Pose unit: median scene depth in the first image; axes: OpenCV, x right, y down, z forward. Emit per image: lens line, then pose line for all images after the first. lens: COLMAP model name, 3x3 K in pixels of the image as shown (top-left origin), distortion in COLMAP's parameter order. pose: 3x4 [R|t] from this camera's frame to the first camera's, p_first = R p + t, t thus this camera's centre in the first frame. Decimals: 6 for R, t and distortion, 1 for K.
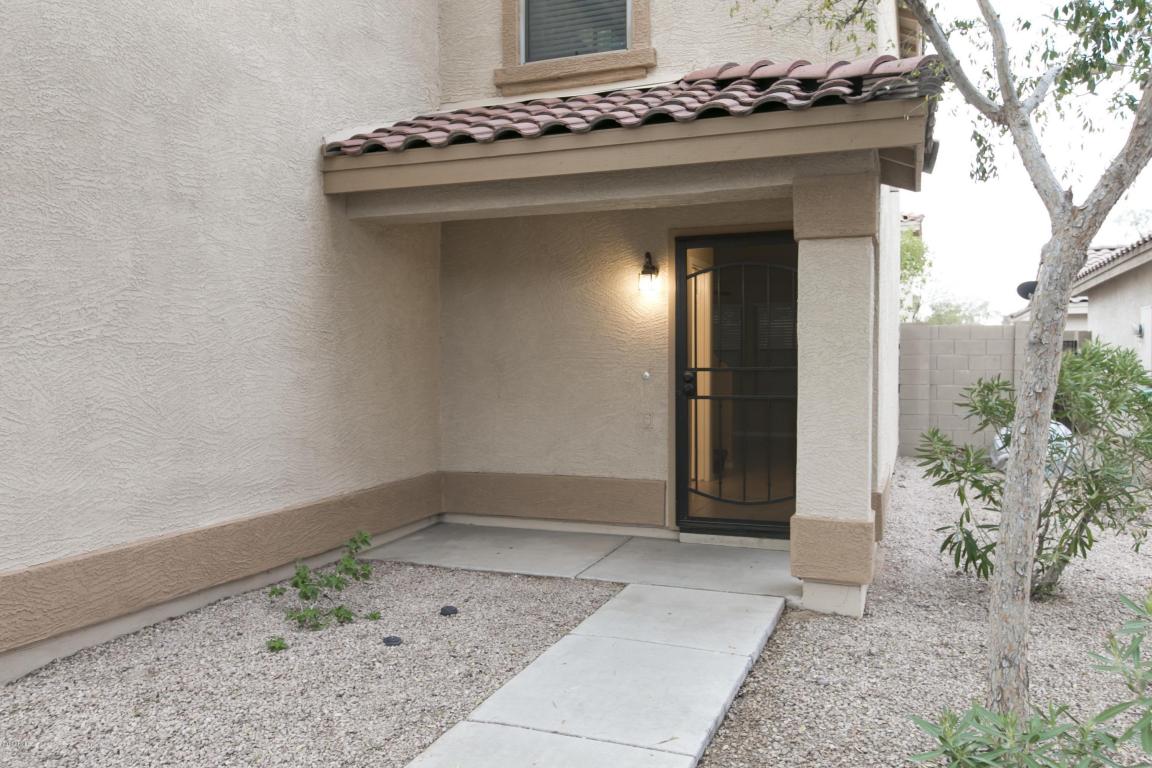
lens RADIAL K [[879.2, 0, 571.3], [0, 879.2, 379.0], [0, 0, 1]] dist [0.003869, -0.000383]
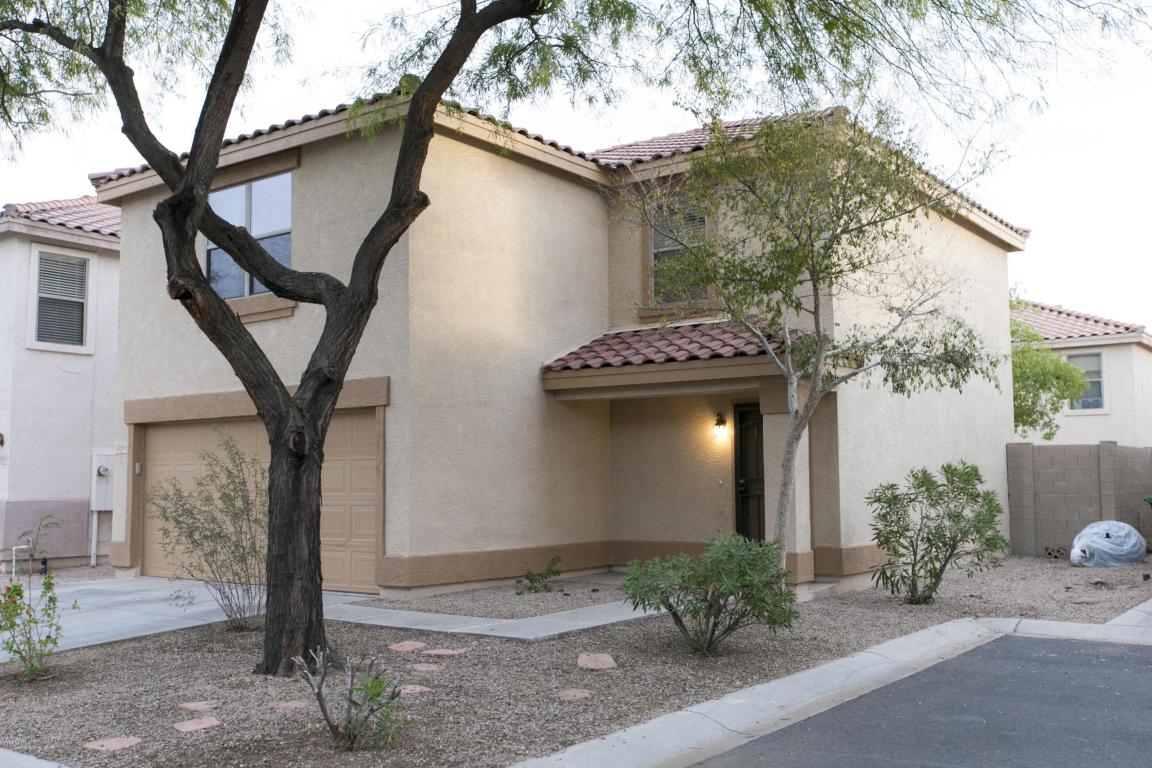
lens RADIAL K [[1127.0, 0, 575.0], [0, 1127.0, 384.8], [0, 0, 1]] dist [-0.015252, 0.000000]
pose [[0.964393, -0.025407, -0.263250, 0.408710], [-0.002344, 0.994515, -0.104570, 0.038061], [0.264463, 0.101464, 0.959044, -1.264534]]
